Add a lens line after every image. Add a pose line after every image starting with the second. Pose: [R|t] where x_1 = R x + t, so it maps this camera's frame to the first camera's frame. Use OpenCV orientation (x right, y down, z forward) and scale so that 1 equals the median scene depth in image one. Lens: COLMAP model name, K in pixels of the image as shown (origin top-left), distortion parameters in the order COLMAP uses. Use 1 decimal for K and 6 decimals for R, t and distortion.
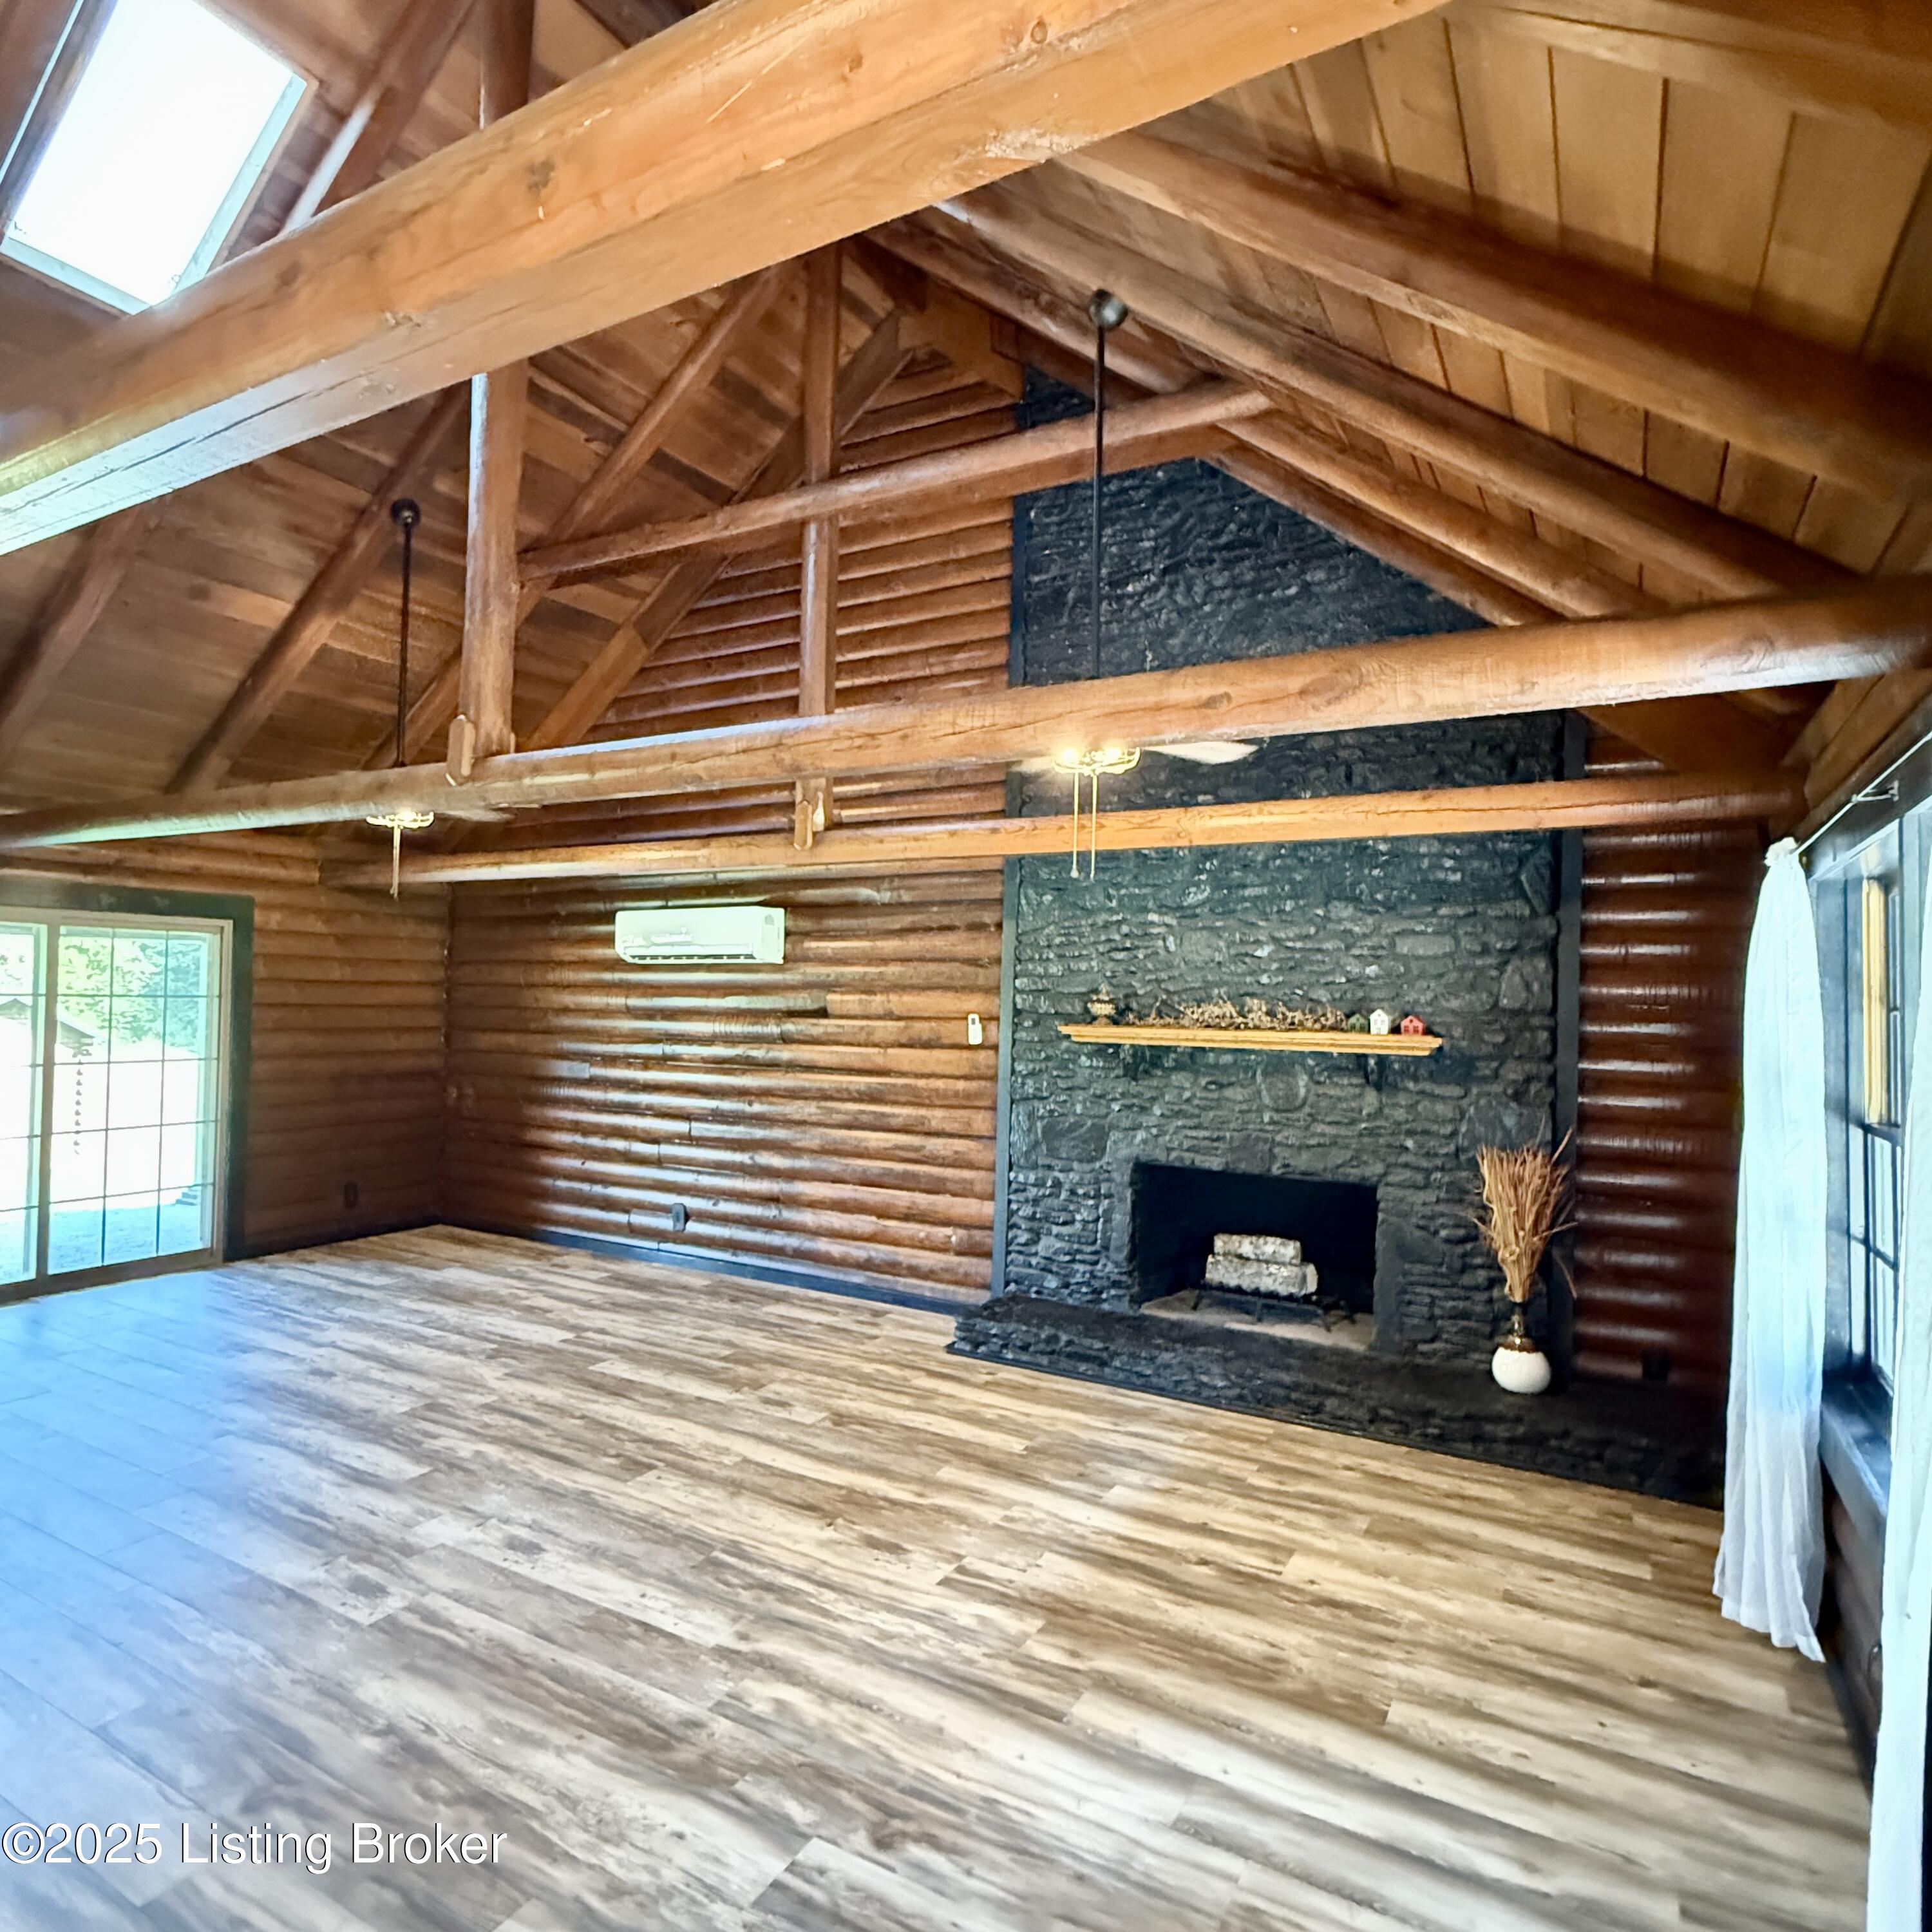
lens RADIAL K [[1138.8, 0, 966.0], [0, 1138.8, 966.0], [0, 0, 1]] dist [-0.002108, 0.003675]
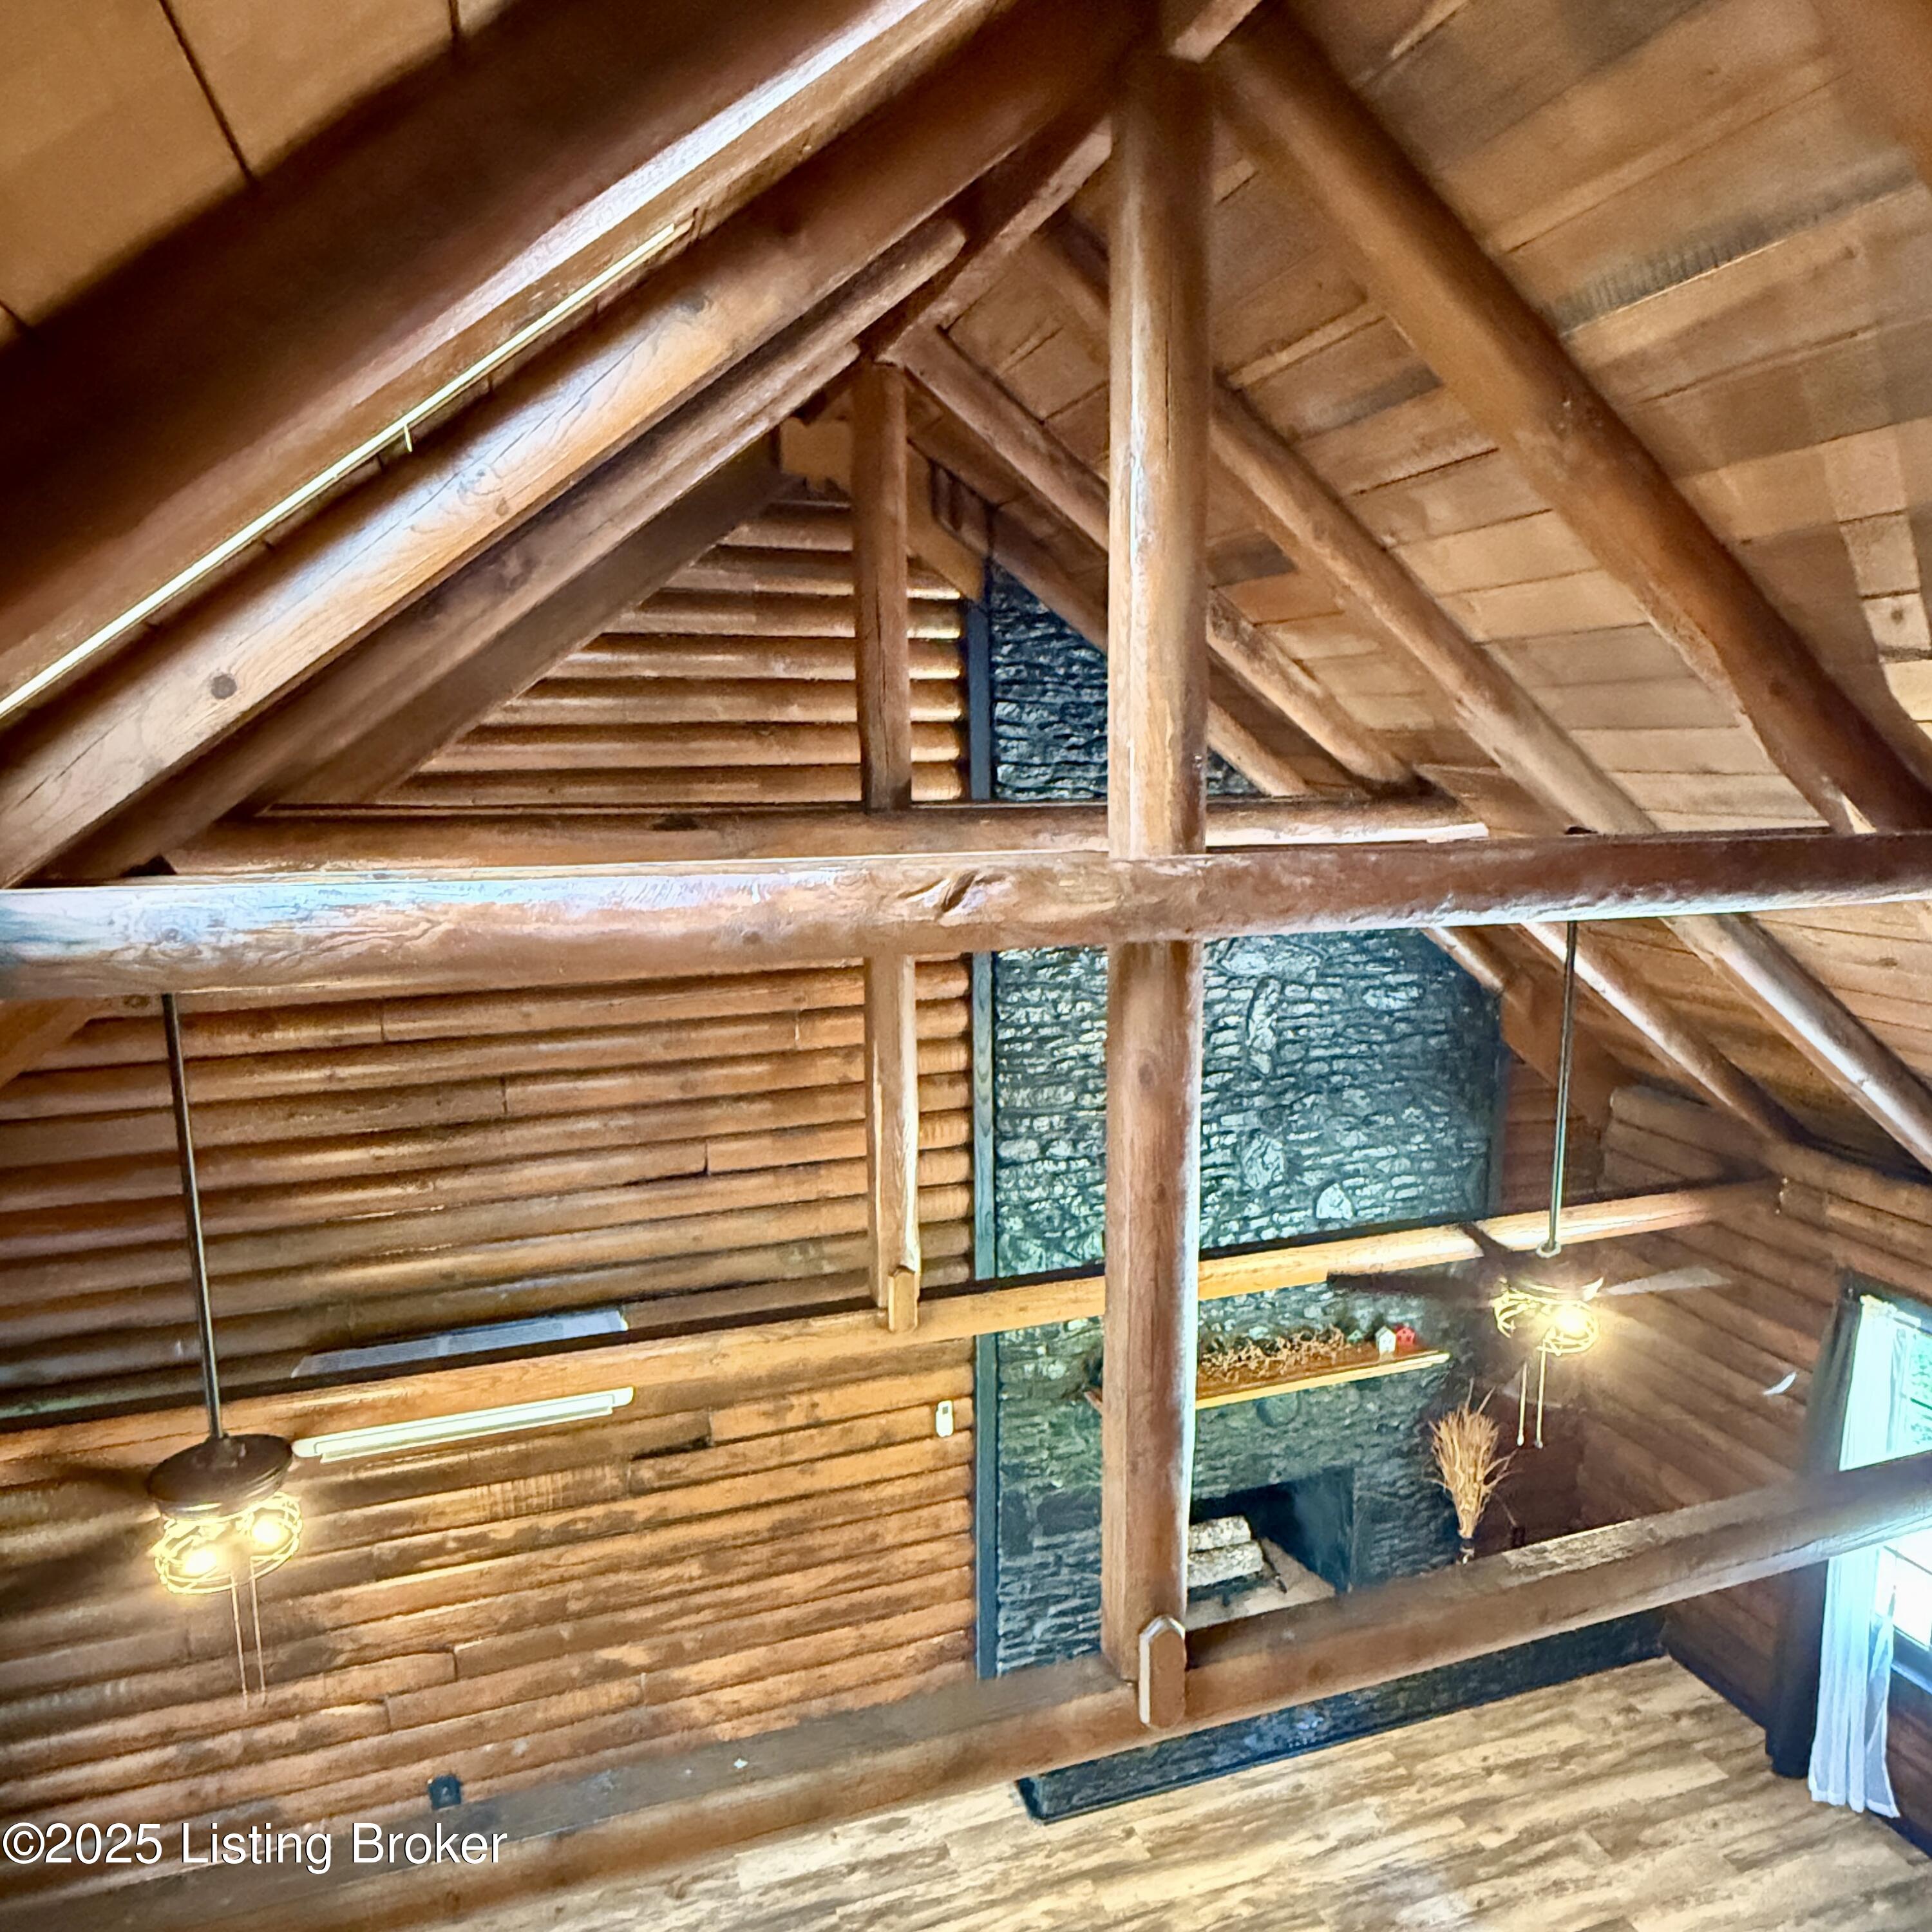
lens RADIAL K [[1311.0, 0, 966.0], [0, 1311.0, 966.0], [0, 0, 1]] dist [-0.005299, -0.003364]
pose [[0.674161, -0.142055, 0.724795, -0.686842], [0.003015, 0.981851, 0.189632, -0.488878], [-0.738578, -0.125657, 0.662354, 0.479510]]
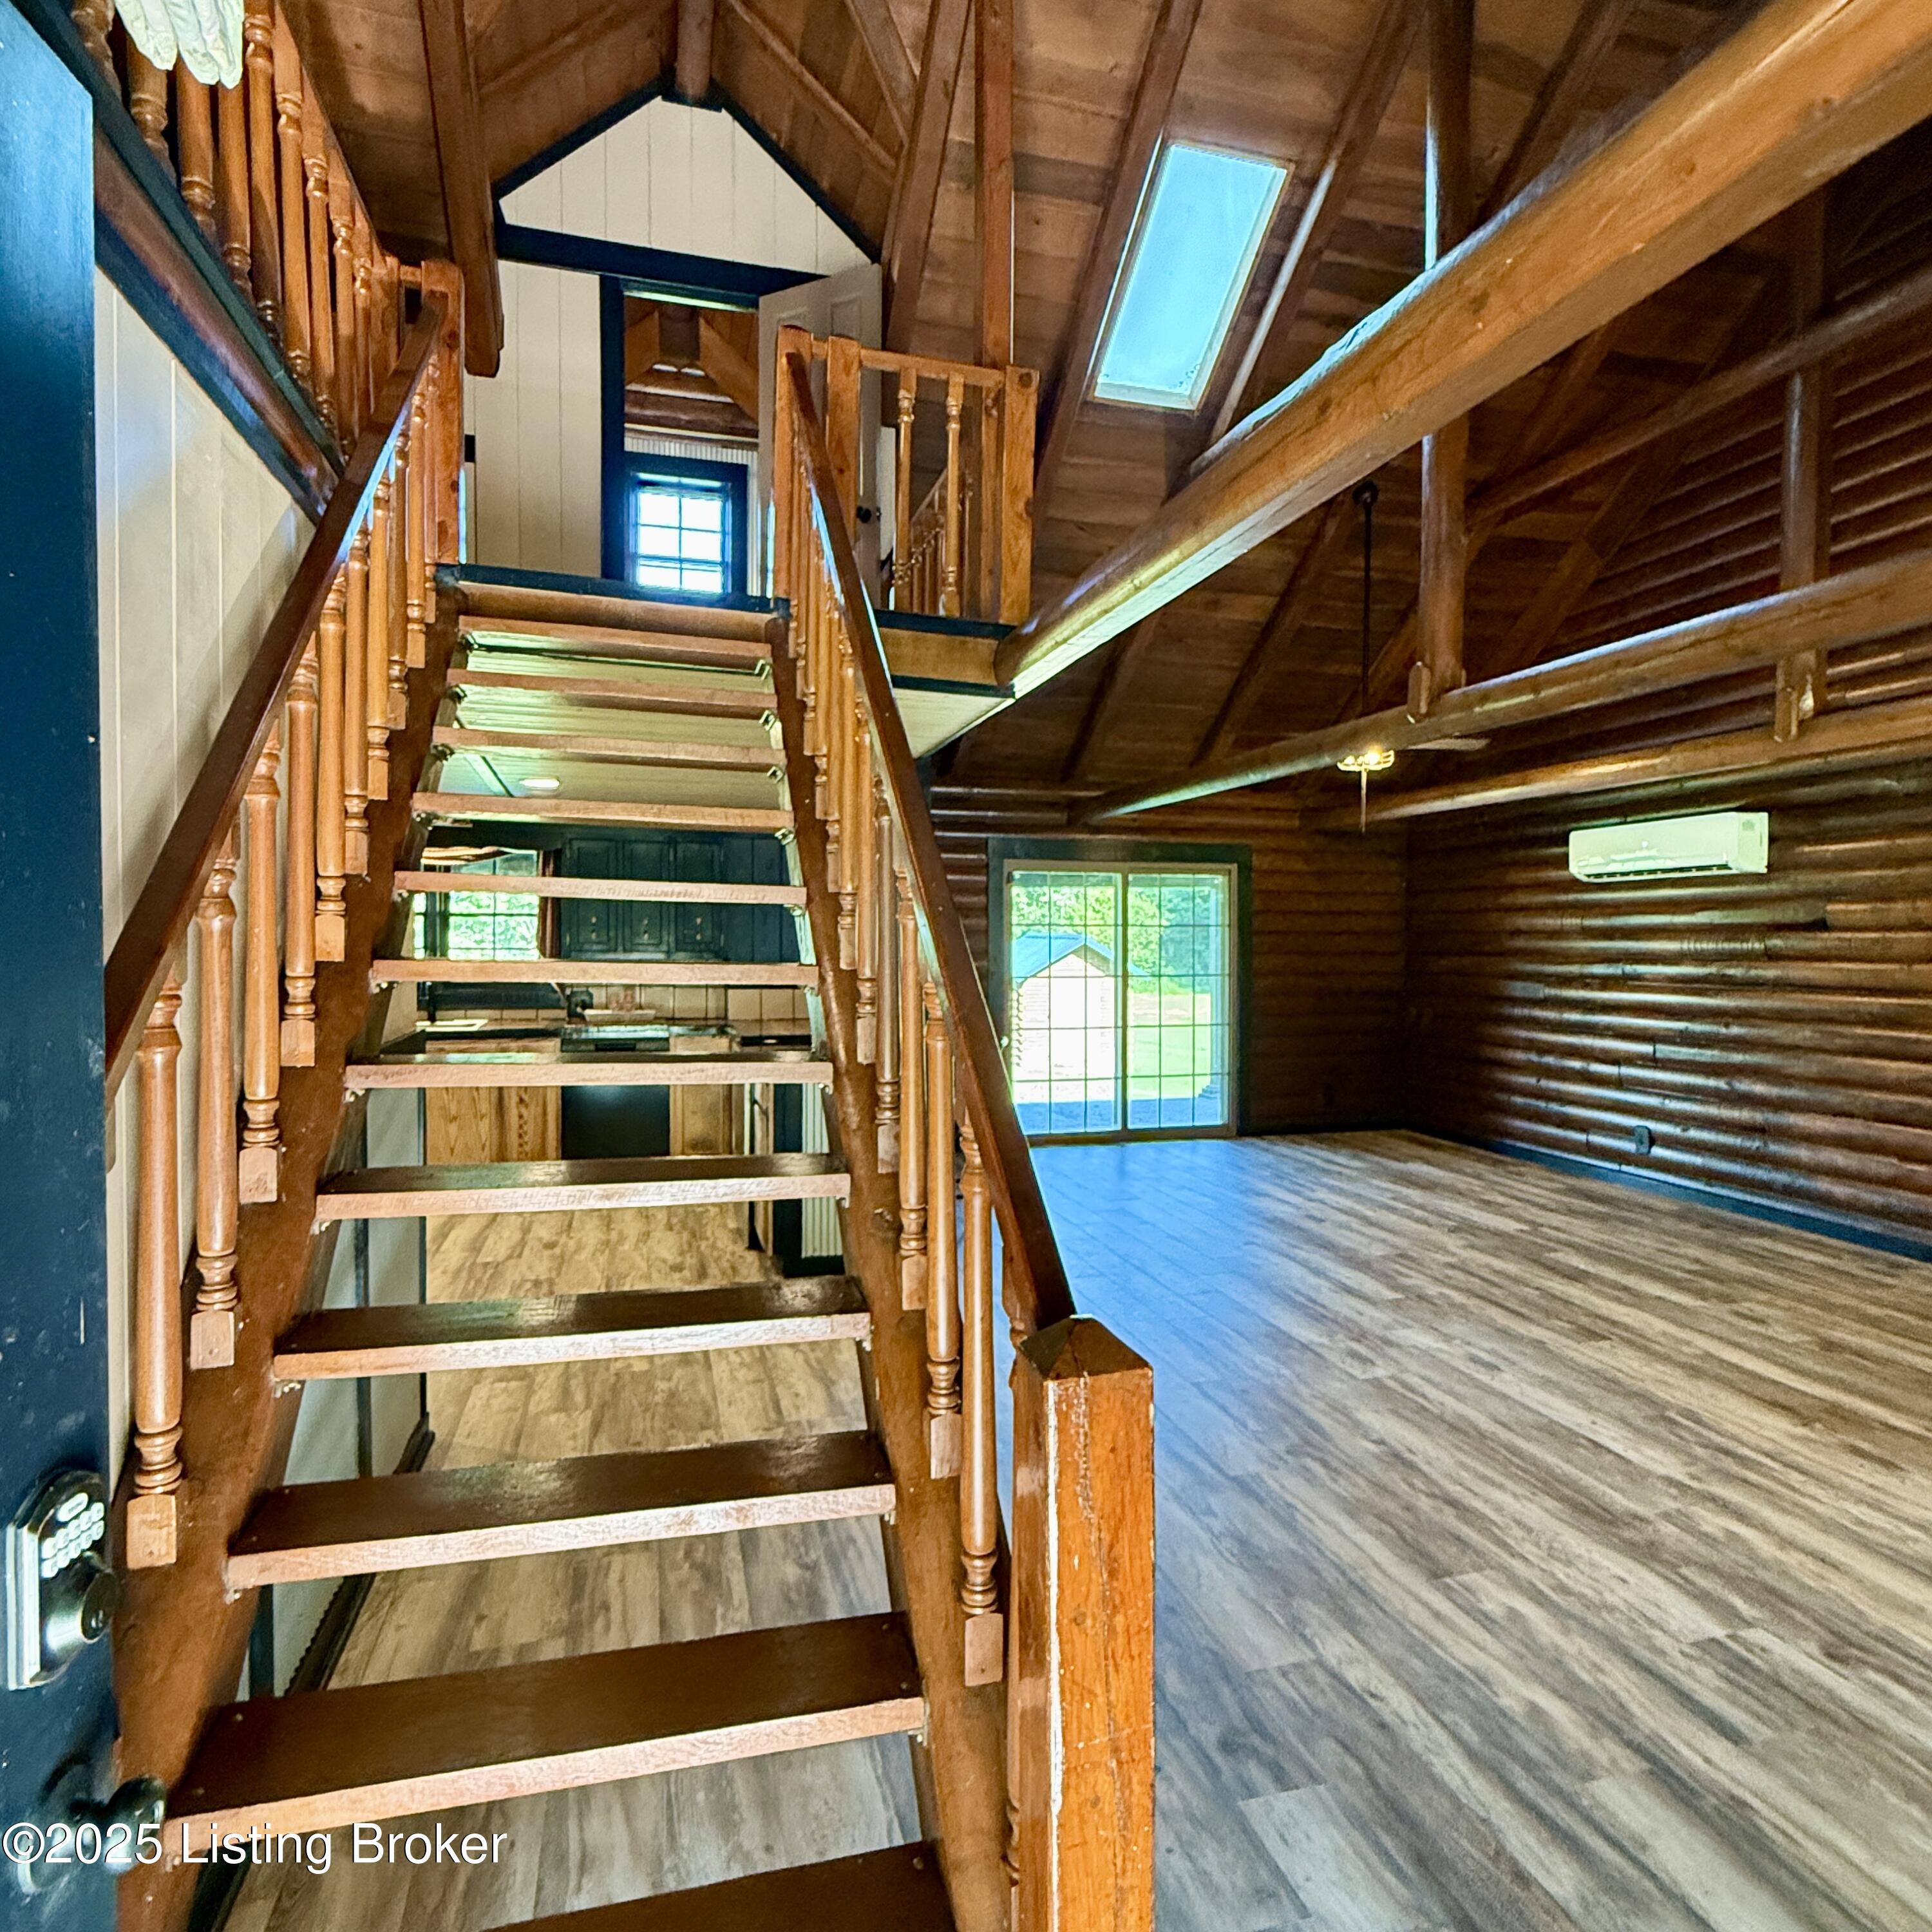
lens RADIAL K [[1138.8, 0, 966.0], [0, 1138.8, 966.0], [0, 0, 1]] dist [-0.002108, 0.003675]
pose [[0.702270, 0.002350, -0.711907, 0.047751], [0.029705, 0.999027, 0.032601, 0.029671], [0.711290, -0.044042, 0.701517, -0.124027]]
